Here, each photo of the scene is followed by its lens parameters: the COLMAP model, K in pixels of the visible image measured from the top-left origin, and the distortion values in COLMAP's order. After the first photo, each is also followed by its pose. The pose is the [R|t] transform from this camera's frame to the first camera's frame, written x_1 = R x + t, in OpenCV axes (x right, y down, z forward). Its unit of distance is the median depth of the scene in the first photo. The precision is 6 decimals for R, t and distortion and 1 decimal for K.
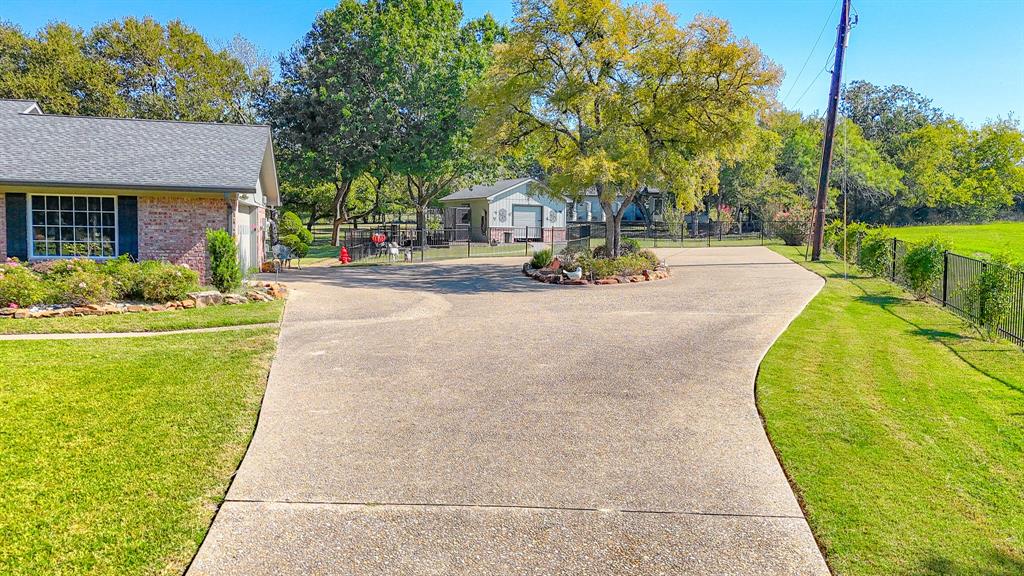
lens RADIAL K [[750.7, 0, 508.8], [0, 750.7, 293.2], [0, 0, 1]] dist [0.014783, 0.000312]
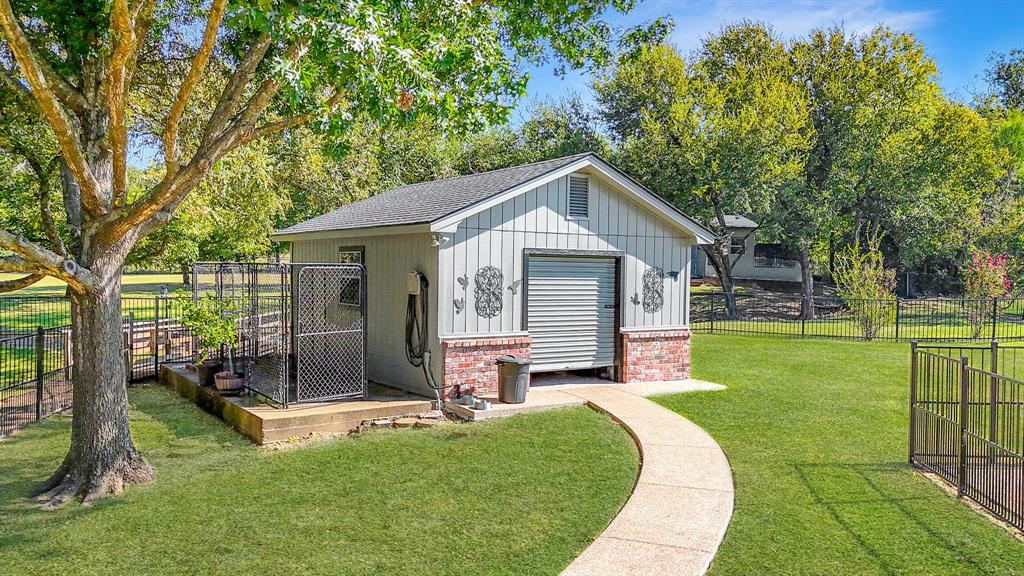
lens RADIAL K [[750.7, 0, 511.3], [0, 750.7, 287.5], [0, 0, 1]] dist [0.014783, 0.000312]
pose [[0.994468, -0.001659, 0.105025, -0.027940], [0.008071, 0.998126, -0.060656, -0.089207], [-0.104728, 0.061168, 0.992618, 0.738117]]
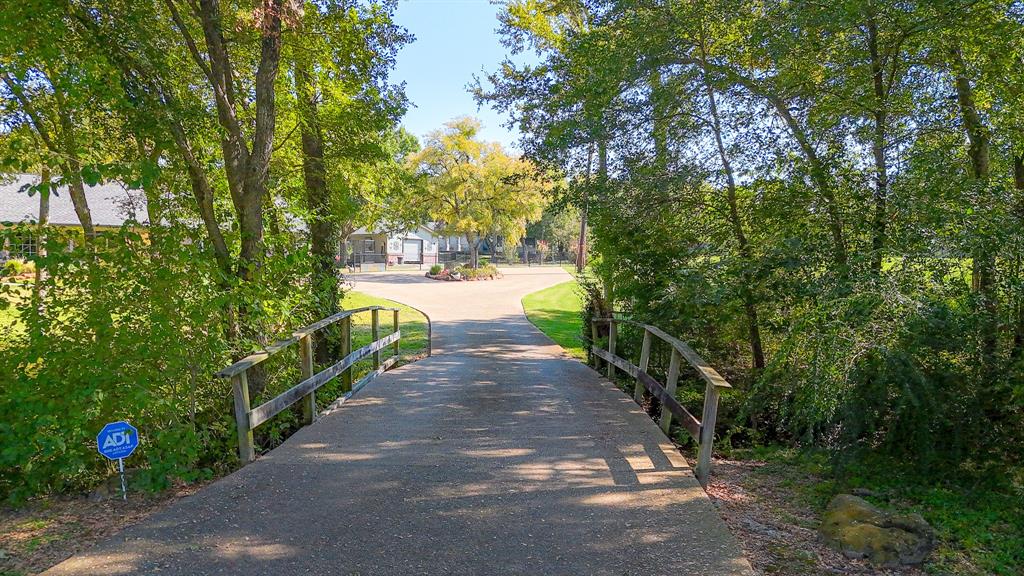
lens RADIAL K [[750.7, 0, 514.7], [0, 750.7, 288.9], [0, 0, 1]] dist [0.014783, 0.000312]
pose [[0.977677, 0.002122, 0.210103, -0.091107], [0.007495, 0.998961, -0.044963, 0.050655], [-0.209980, 0.045534, 0.976645, -0.499031]]
